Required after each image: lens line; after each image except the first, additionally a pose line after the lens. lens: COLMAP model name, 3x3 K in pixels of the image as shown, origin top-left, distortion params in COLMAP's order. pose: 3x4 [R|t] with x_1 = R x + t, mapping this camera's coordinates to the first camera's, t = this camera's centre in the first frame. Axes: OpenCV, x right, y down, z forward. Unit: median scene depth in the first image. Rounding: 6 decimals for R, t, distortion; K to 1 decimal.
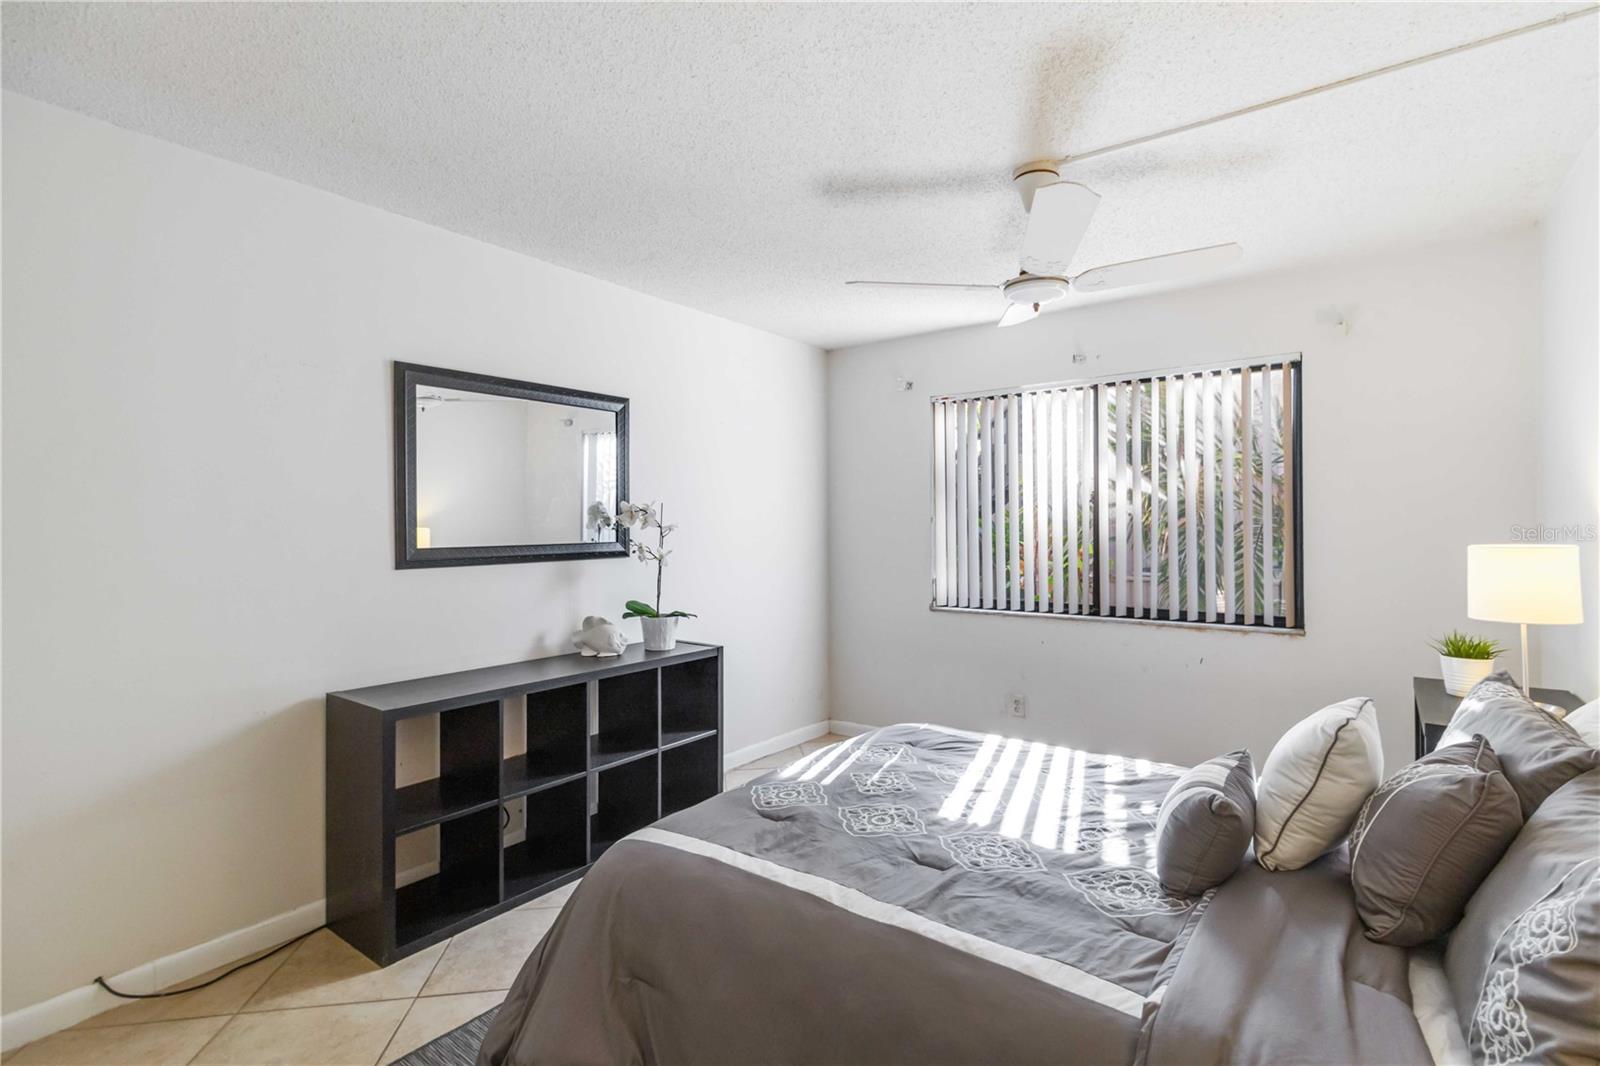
lens RADIAL K [[755.7, 0, 822.7], [0, 755.7, 525.4], [0, 0, 1]] dist [0.000070, 0.000166]
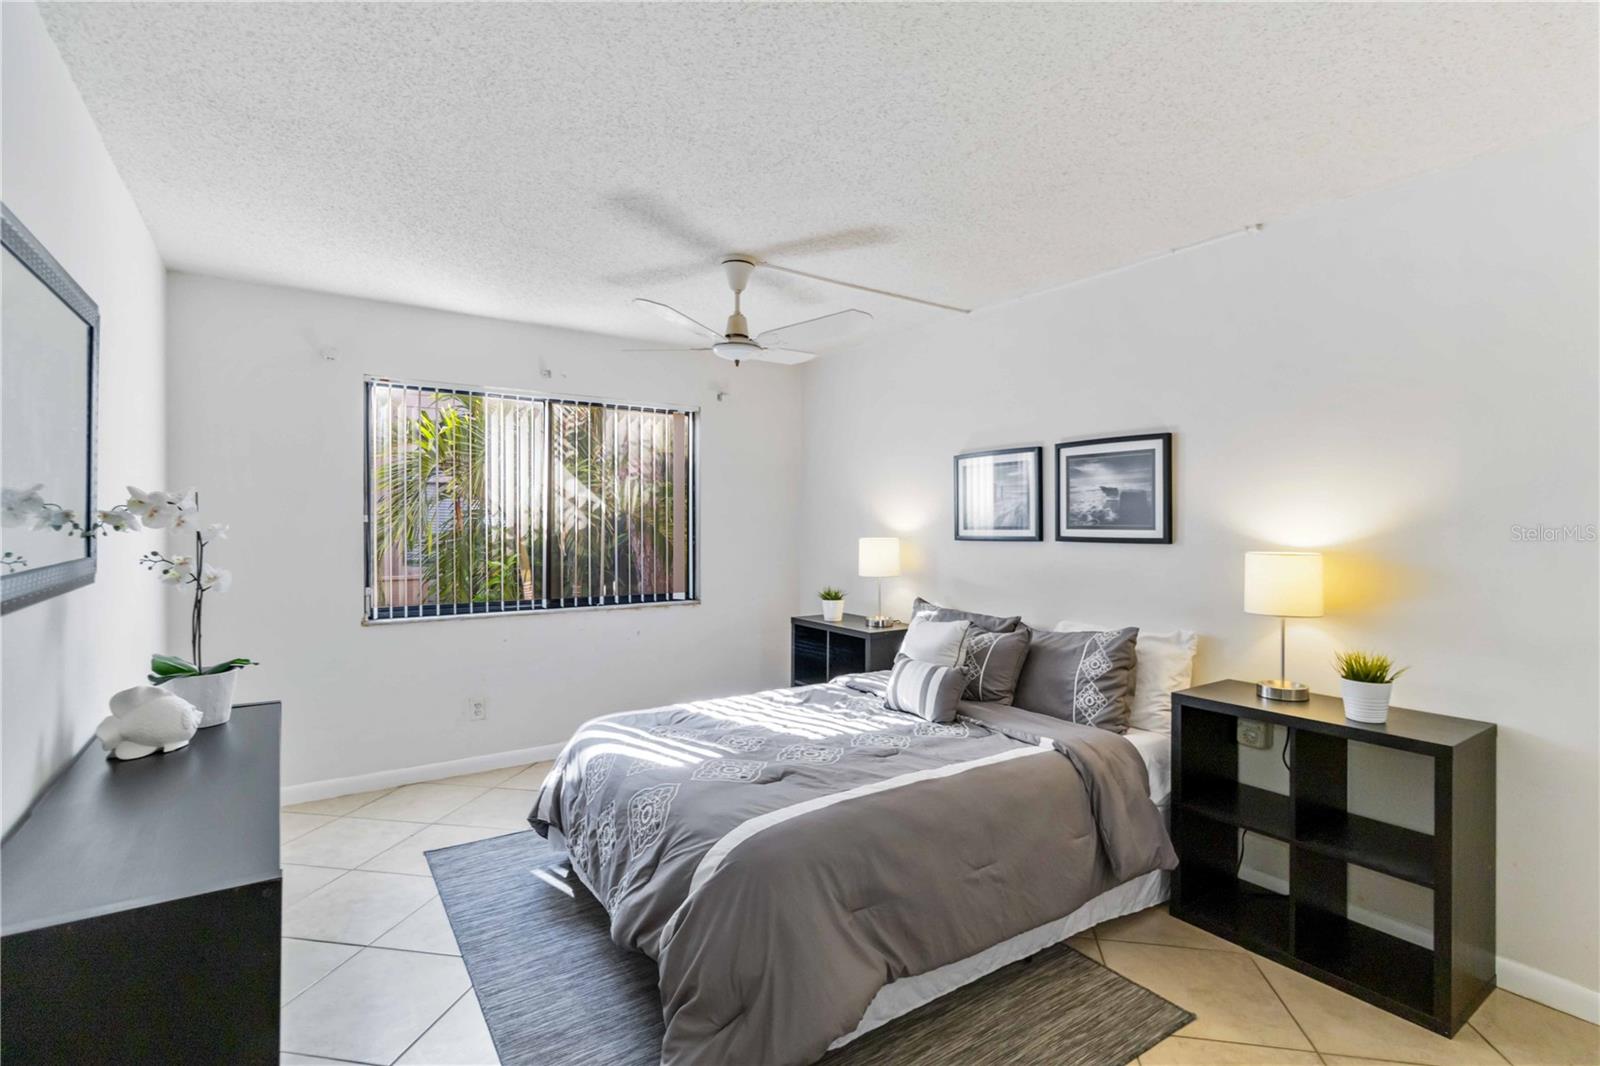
lens RADIAL K [[755.7, 0, 822.7], [0, 755.7, 525.4], [0, 0, 1]] dist [0.000070, 0.000166]
pose [[0.319493, 0.002379, 0.947586, -1.003933], [-0.005399, 0.999985, -0.000690, -0.006652], [-0.947573, -0.004896, 0.319501, 0.483922]]
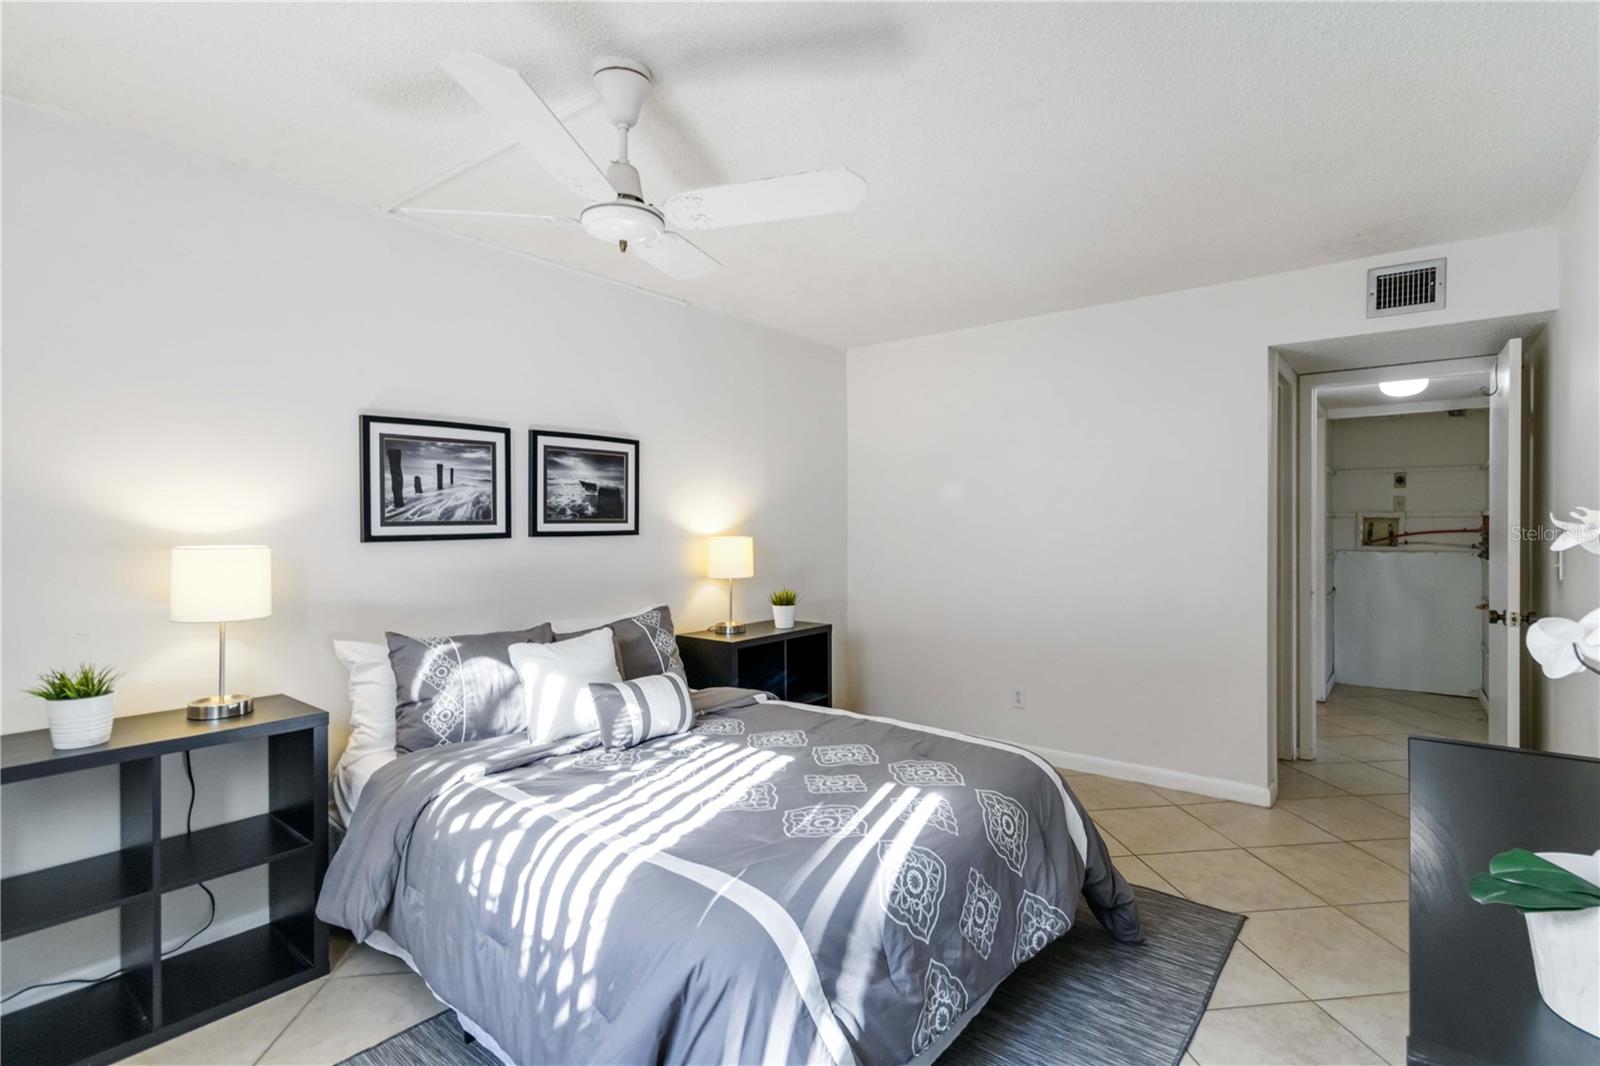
lens RADIAL K [[767.6, 0, 829.6], [0, 767.6, 528.2], [0, 0, 1]] dist [0.012160, 0.000148]
pose [[-0.999490, 0.005320, 0.031476, 0.050795], [0.005585, 0.999950, 0.008329, -0.003015], [-0.031430, 0.008501, -0.999470, 1.971636]]
